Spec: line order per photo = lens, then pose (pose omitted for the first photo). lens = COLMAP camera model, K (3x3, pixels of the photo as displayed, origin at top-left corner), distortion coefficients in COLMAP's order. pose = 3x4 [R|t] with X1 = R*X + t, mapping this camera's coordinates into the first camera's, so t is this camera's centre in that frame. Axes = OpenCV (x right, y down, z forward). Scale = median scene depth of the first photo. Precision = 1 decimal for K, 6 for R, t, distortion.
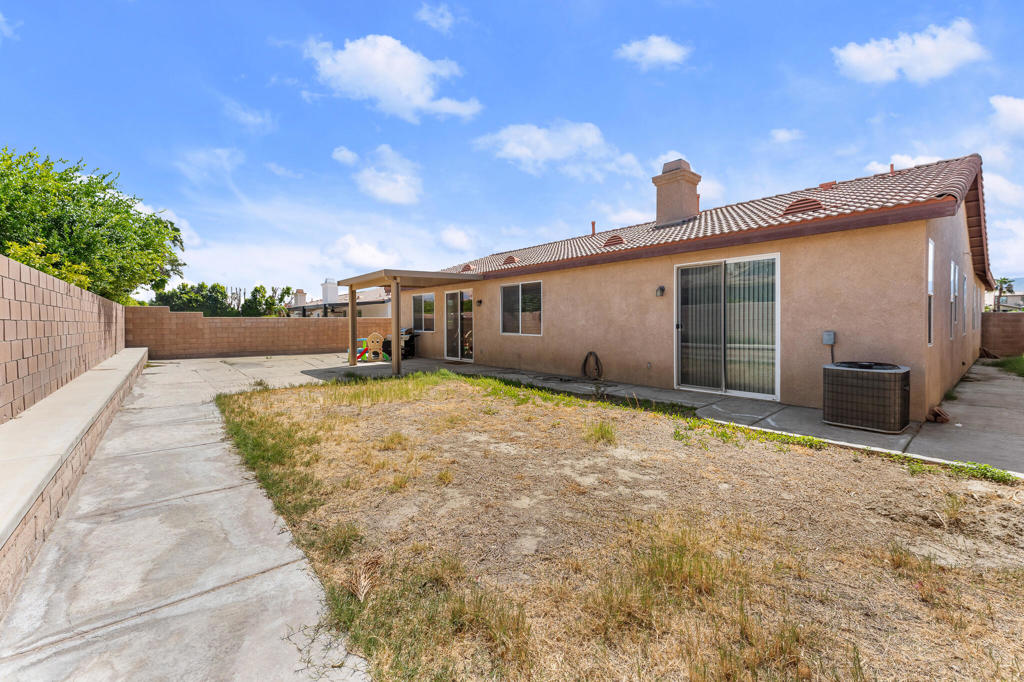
lens RADIAL K [[411.8, 0, 509.2], [0, 411.8, 318.3], [0, 0, 1]] dist [-0.000225, -0.000005]
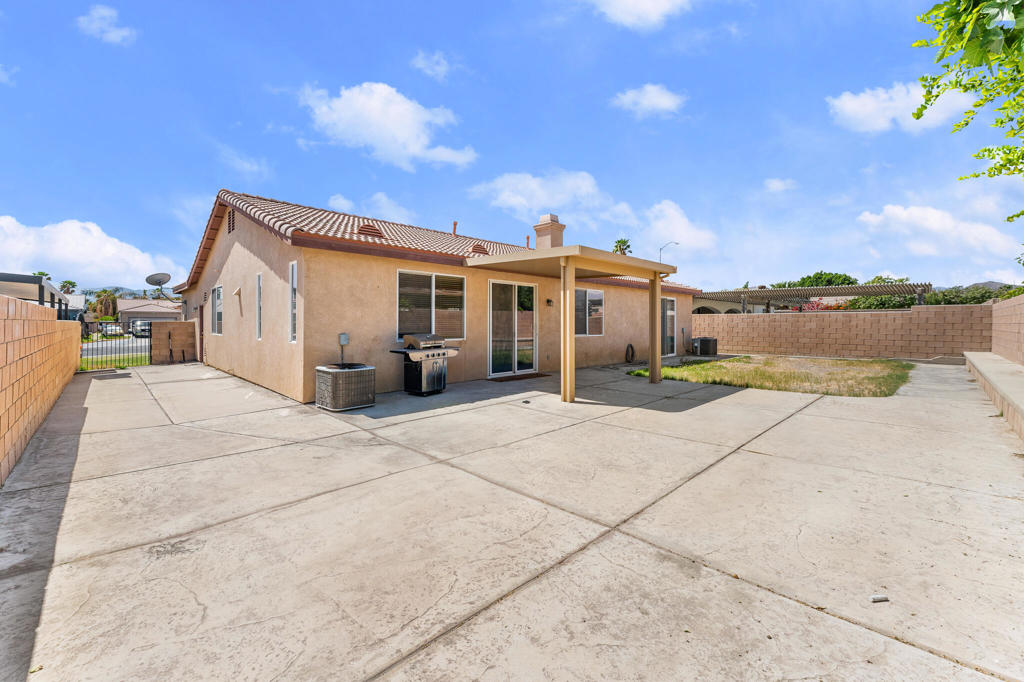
lens RADIAL K [[411.8, 0, 509.2], [0, 411.8, 318.3], [0, 0, 1]] dist [-0.000225, -0.000005]
pose [[-0.078405, 0.017059, 0.996776, -1.250097], [-0.012132, 0.999763, -0.018065, 0.018330], [-0.996848, -0.013509, -0.078180, 1.515692]]
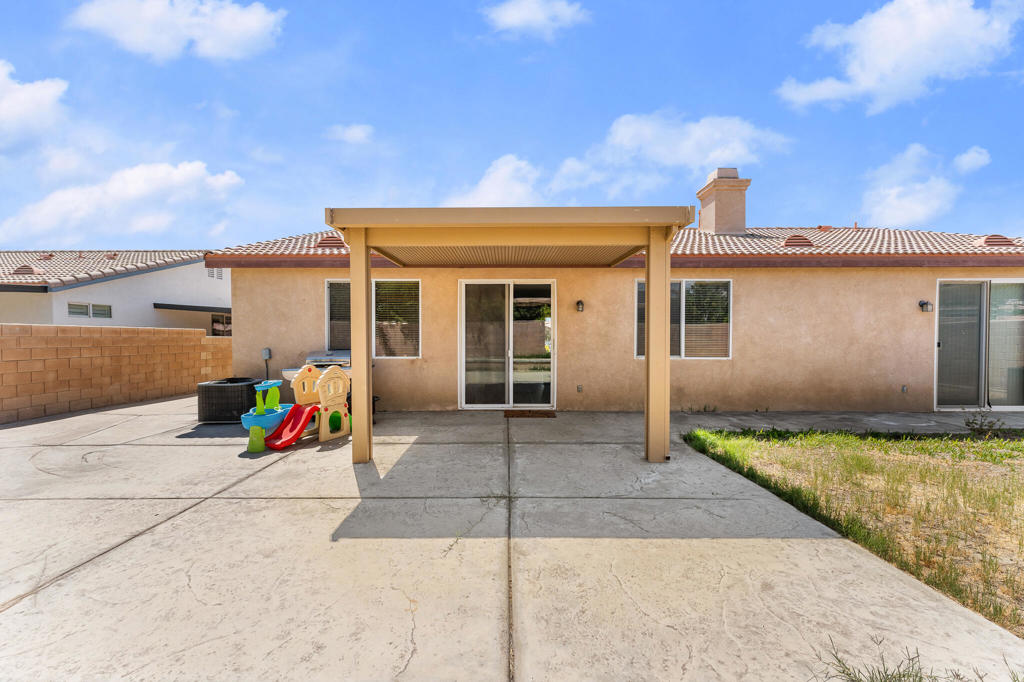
lens RADIAL K [[409.4, 0, 508.3], [0, 409.4, 339.1], [0, 0, 1]] dist [0.001789, 0.000170]
pose [[0.649271, 0.004199, 0.760546, -0.758444], [-0.011019, 0.999932, 0.003887, 0.011383], [-0.760478, -0.010904, 0.649273, 0.918808]]
